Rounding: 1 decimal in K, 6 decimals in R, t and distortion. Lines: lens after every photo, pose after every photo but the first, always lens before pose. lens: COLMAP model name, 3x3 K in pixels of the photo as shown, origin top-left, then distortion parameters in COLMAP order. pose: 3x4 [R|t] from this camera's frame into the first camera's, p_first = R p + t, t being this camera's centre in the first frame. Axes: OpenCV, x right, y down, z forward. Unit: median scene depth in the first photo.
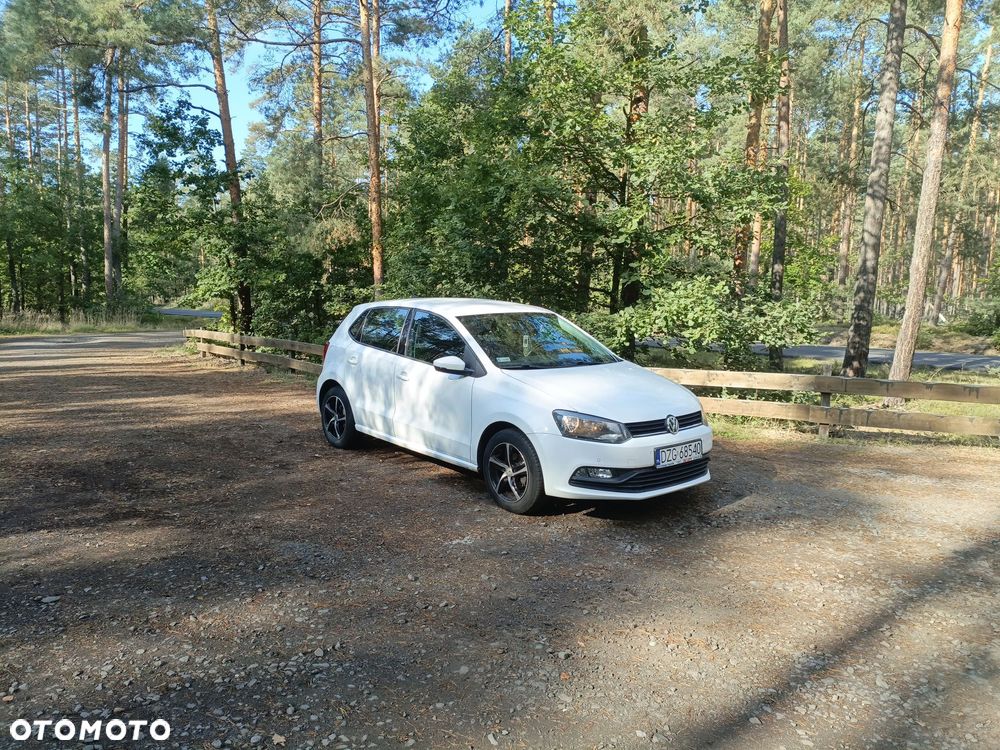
lens RADIAL K [[763.9, 0, 501.8], [0, 763.9, 365.3], [0, 0, 1]] dist [0.055269, -0.073036]
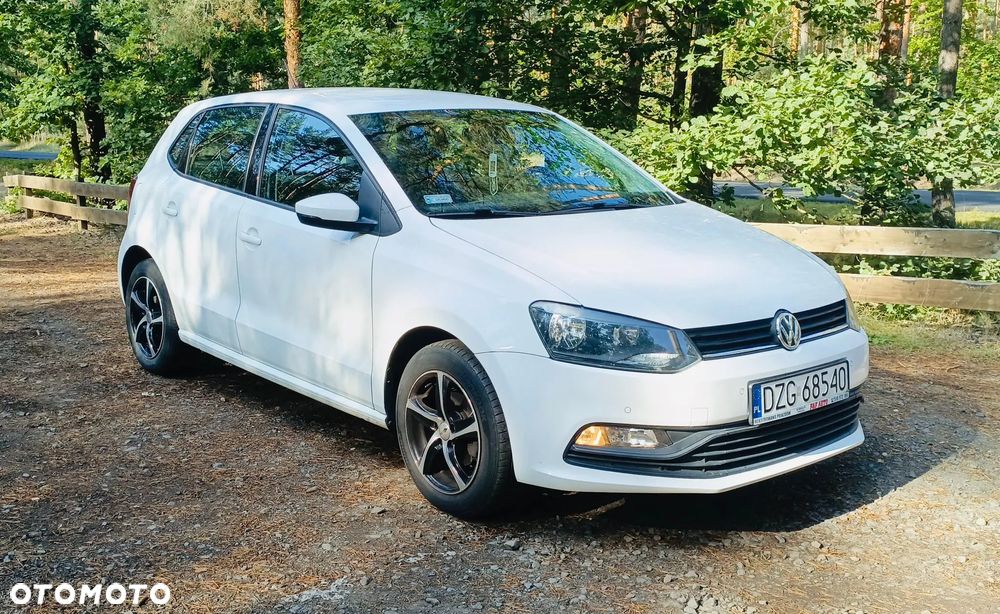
lens RADIAL K [[1057.6, 0, 500.0], [0, 1057.6, 307.0], [0, 0, 1]] dist [-0.012385, -0.012584]
pose [[0.999654, -0.013628, -0.022512, 0.055236], [0.015265, 0.997124, 0.074229, 0.011688], [0.021435, -0.074547, 0.996987, 0.314657]]
